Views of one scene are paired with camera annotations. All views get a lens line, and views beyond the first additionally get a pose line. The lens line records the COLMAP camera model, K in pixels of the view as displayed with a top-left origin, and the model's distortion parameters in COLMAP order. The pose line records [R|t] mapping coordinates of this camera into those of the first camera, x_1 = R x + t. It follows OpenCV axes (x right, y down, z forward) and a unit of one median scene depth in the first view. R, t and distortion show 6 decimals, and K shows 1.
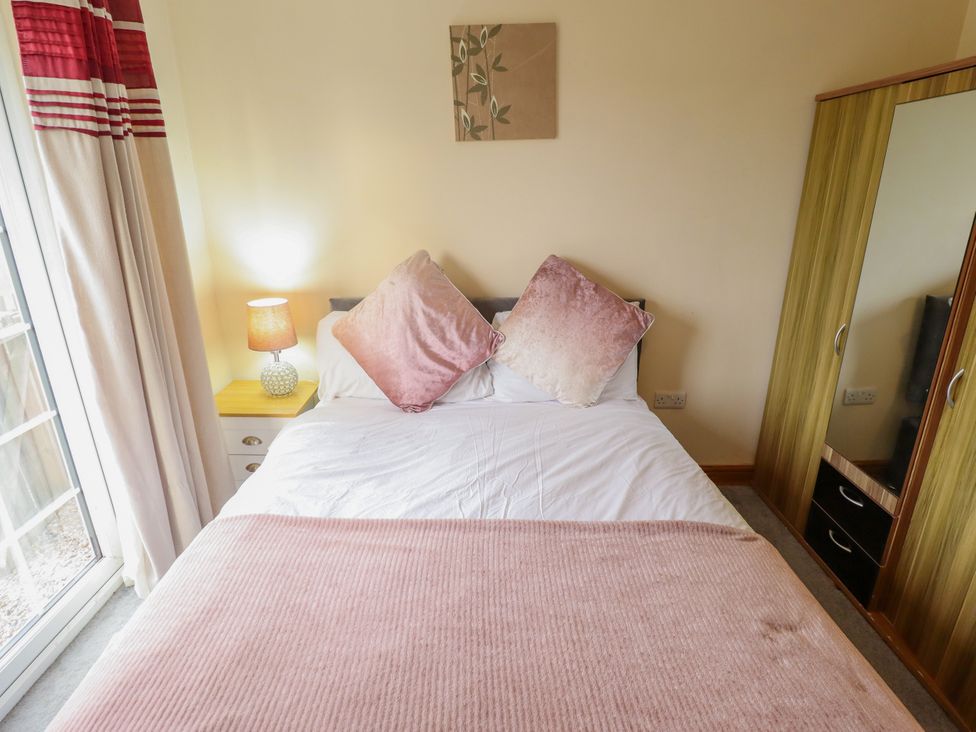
lens RADIAL K [[512.4, 0, 487.1], [0, 512.4, 360.5], [0, 0, 1]] dist [-0.000917, -0.011939]
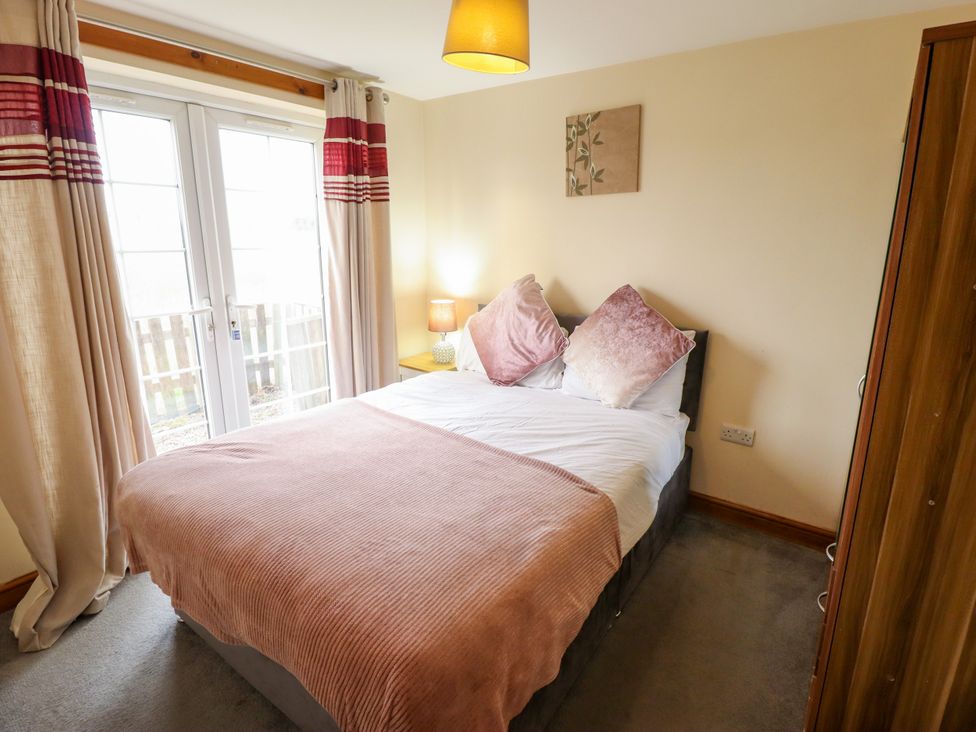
lens RADIAL K [[512.4, 0, 494.2], [0, 512.4, 367.5], [0, 0, 1]] dist [-0.000917, -0.011939]
pose [[0.787639, 0.159011, -0.595265, 0.843497], [-0.208605, 0.977888, -0.014801, 0.093363], [0.579749, 0.135833, 0.803393, -0.177575]]
